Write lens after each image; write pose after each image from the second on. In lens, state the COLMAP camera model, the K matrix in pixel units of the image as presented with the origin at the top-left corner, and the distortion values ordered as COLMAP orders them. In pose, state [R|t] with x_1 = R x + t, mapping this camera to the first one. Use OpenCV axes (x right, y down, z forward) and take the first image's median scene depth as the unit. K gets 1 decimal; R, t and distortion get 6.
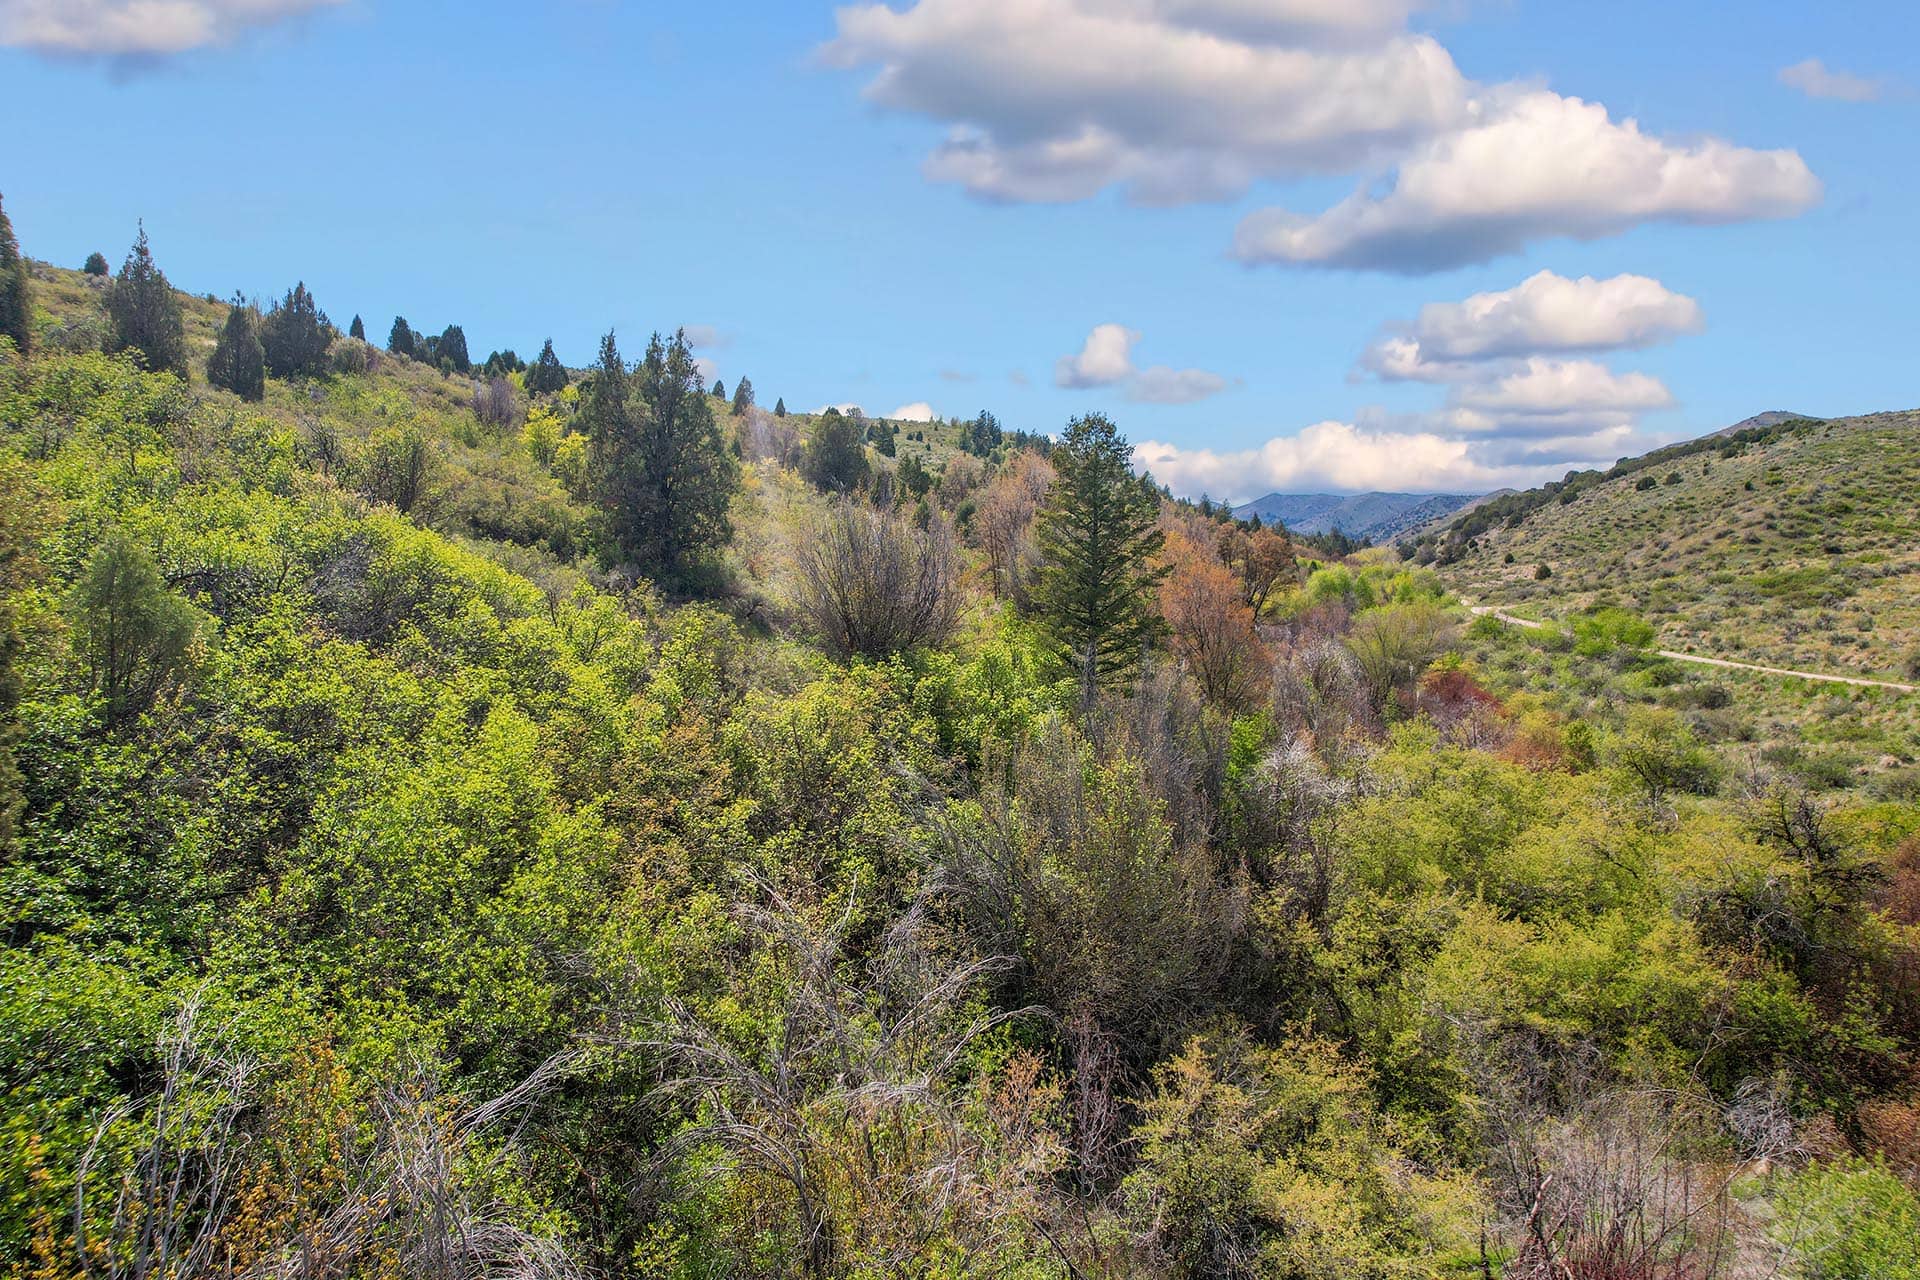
lens RADIAL K [[1313.0, 0, 919.6], [0, 1313.0, 632.6], [0, 0, 1]] dist [-0.044787, 0.055134]
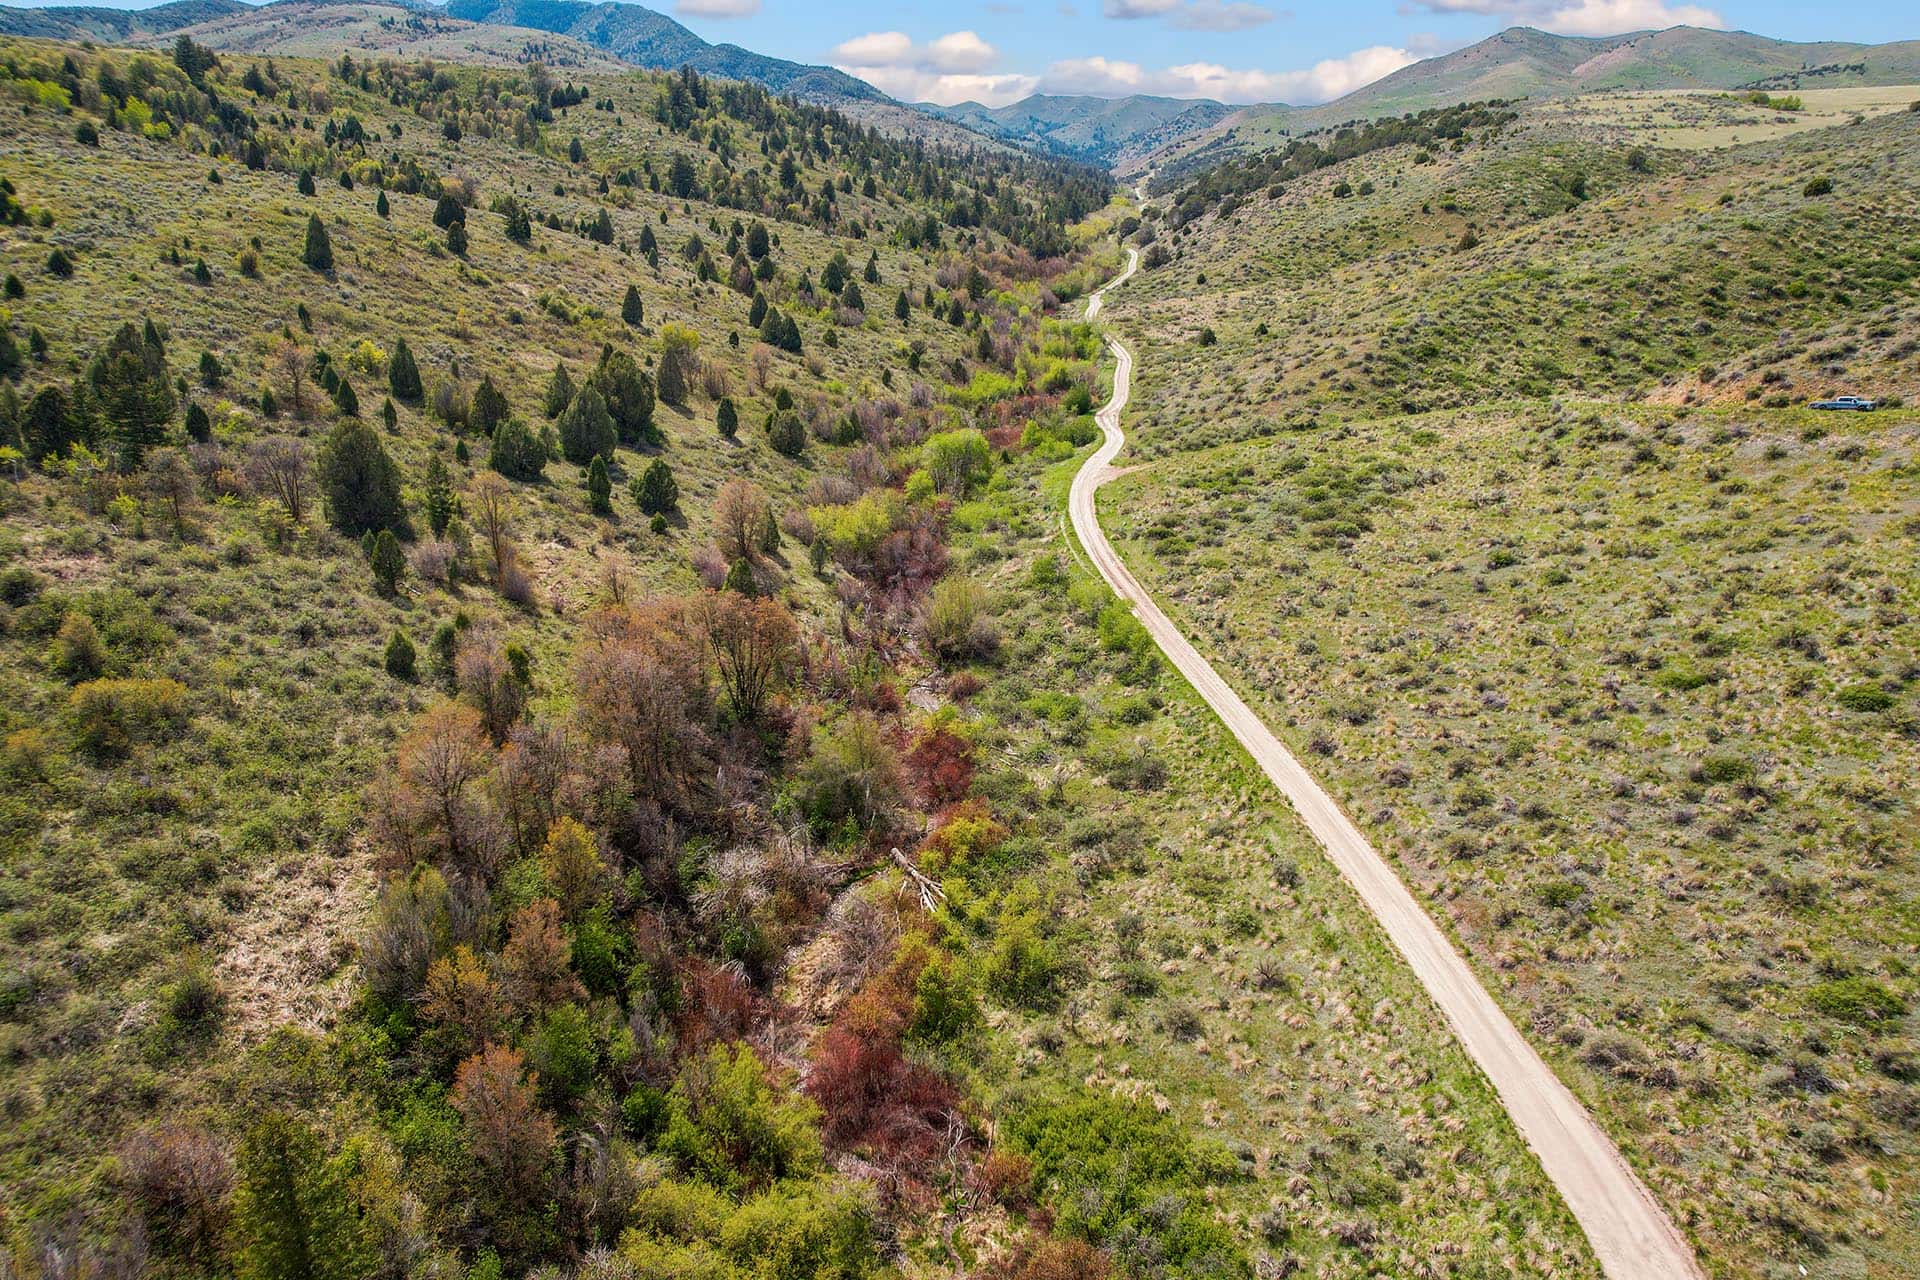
lens RADIAL K [[1313.0, 0, 937.5], [0, 1313.0, 669.3], [0, 0, 1]] dist [-0.044787, 0.055134]
pose [[0.981738, -0.052662, 0.182806, 0.096969], [-0.007704, 0.949130, 0.314791, -0.169644], [-0.190084, -0.310450, 0.931391, 0.001496]]
